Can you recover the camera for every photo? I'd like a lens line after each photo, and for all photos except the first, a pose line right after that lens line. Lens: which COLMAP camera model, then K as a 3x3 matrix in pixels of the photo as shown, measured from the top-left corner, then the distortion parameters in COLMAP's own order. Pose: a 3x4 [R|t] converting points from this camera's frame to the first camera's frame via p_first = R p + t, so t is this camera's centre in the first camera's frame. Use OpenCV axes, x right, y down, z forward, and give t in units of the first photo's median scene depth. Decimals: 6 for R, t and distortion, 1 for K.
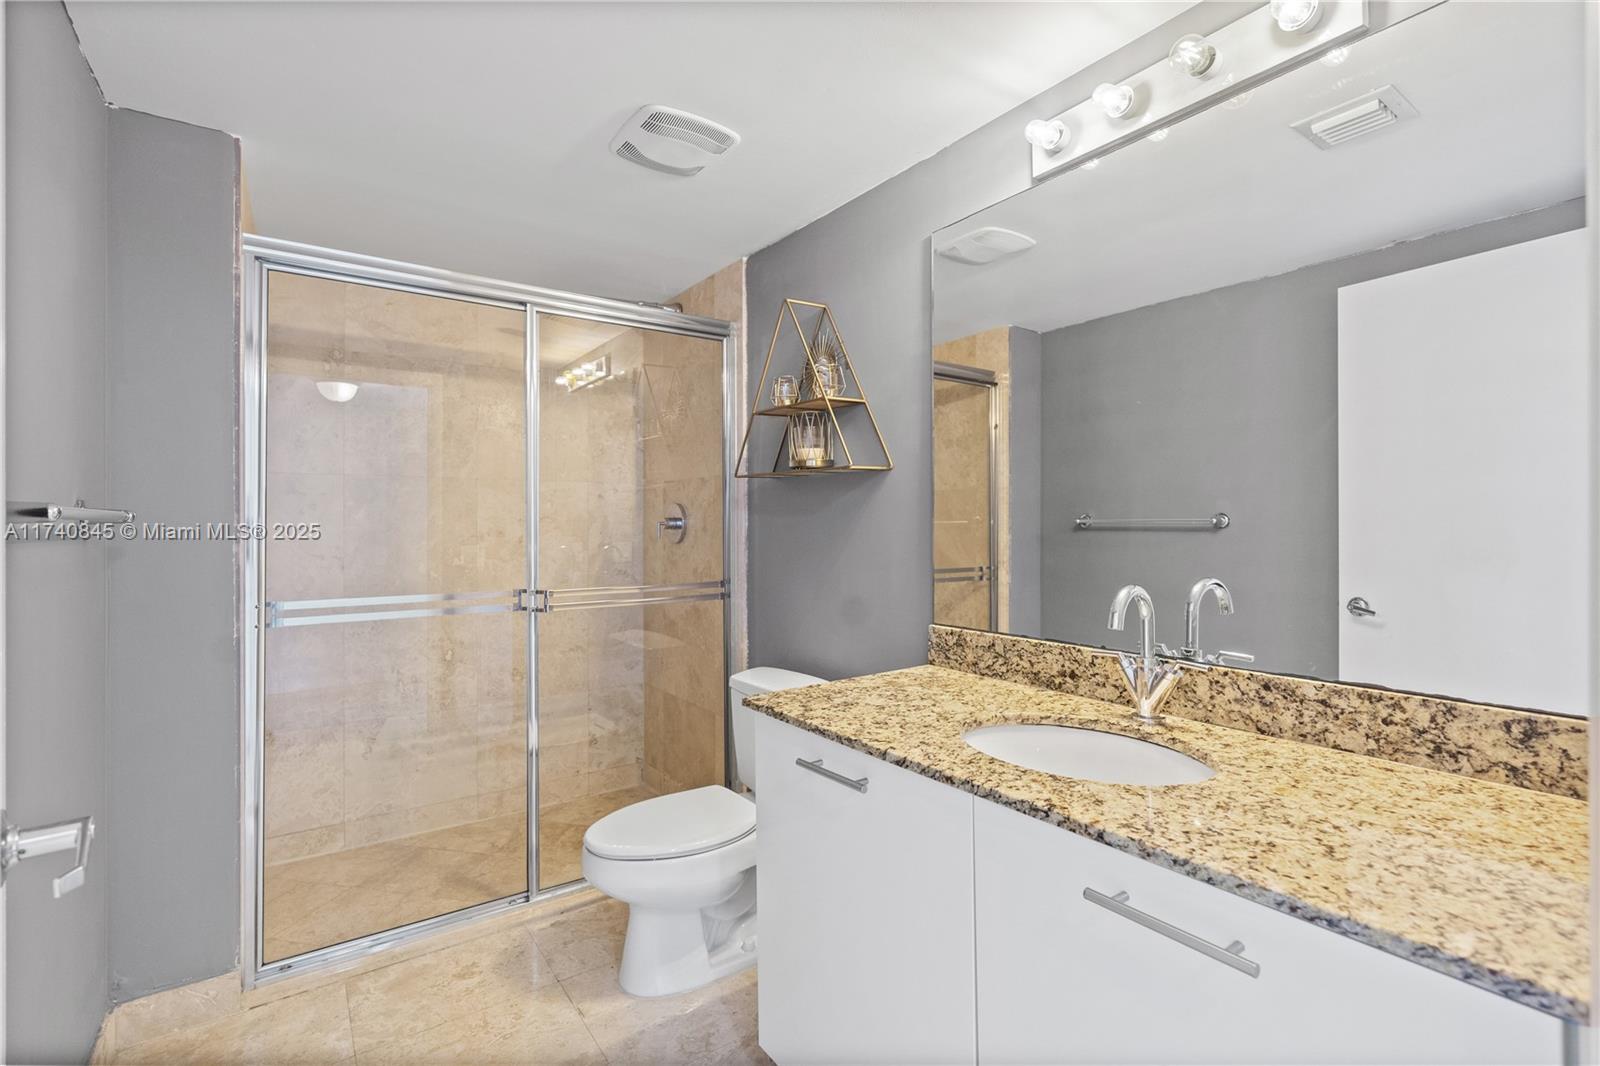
lens RADIAL K [[728.6, 0, 804.5], [0, 728.6, 520.8], [0, 0, 1]] dist [-0.006064, 0.002601]
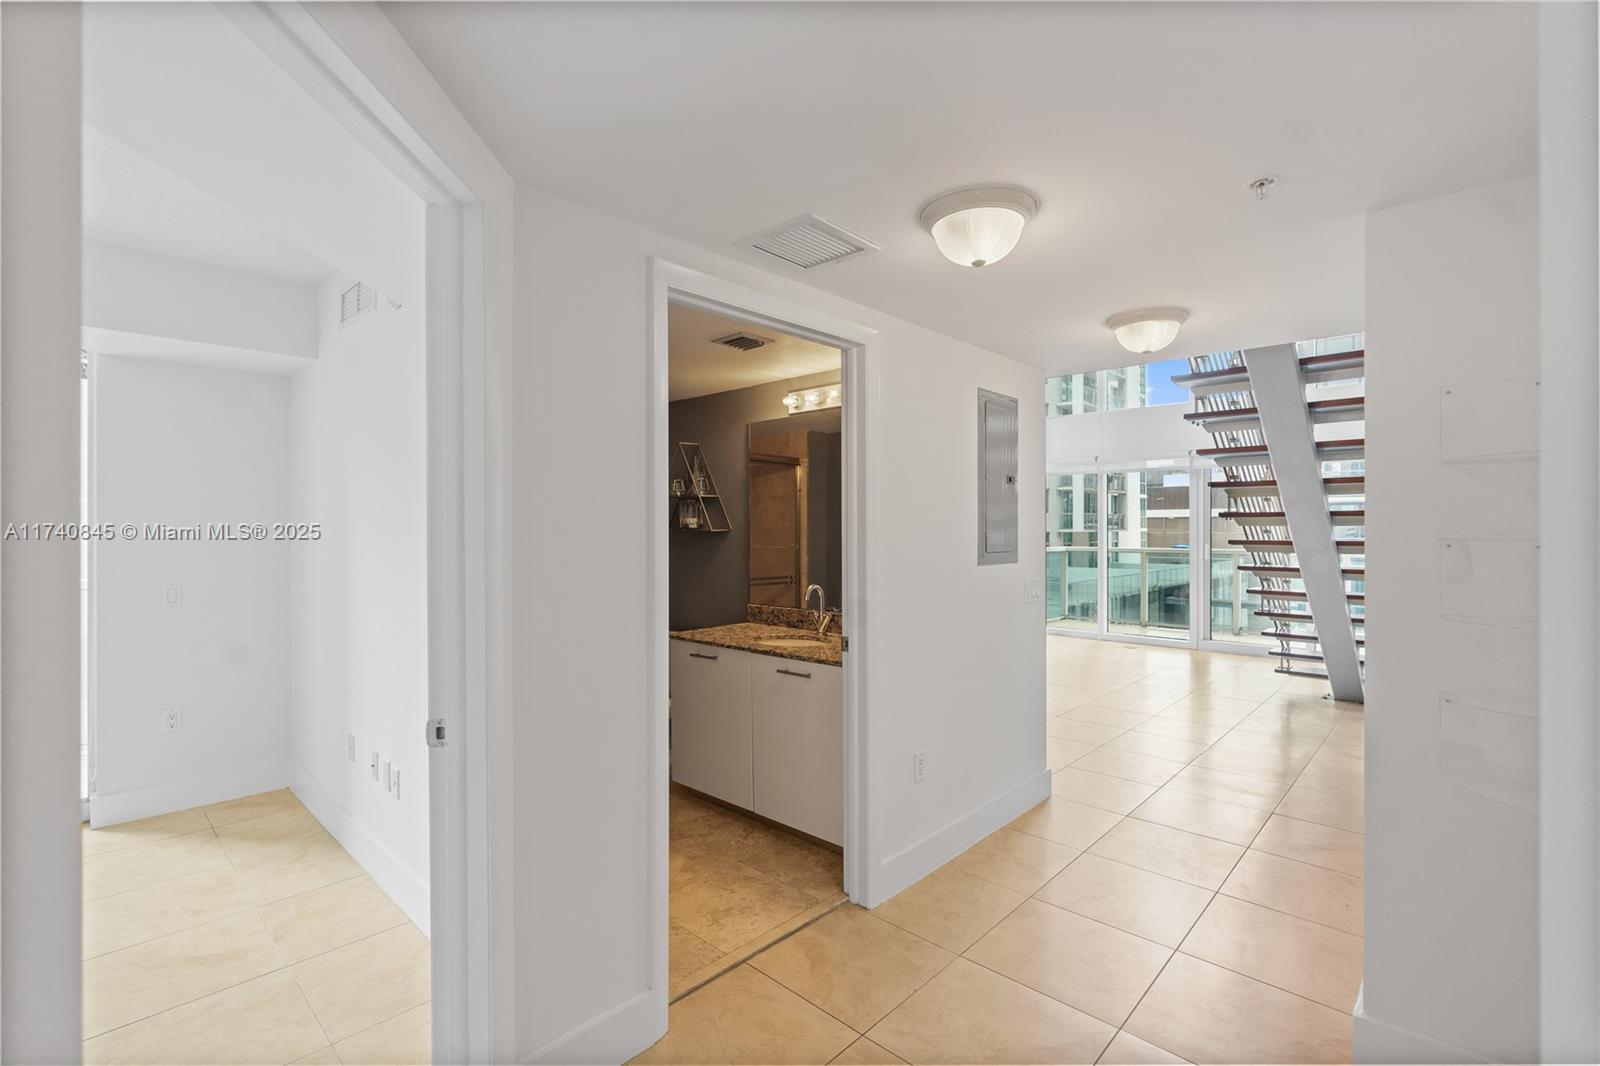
lens RADIAL K [[728.6, 0, 802.5], [0, 728.6, 528.4], [0, 0, 1]] dist [-0.006064, 0.002601]
pose [[0.982527, 0.000977, 0.186118, -0.069484], [-0.001301, 0.999998, 0.001620, -0.084309], [-0.186116, -0.001834, 0.982526, -1.124519]]
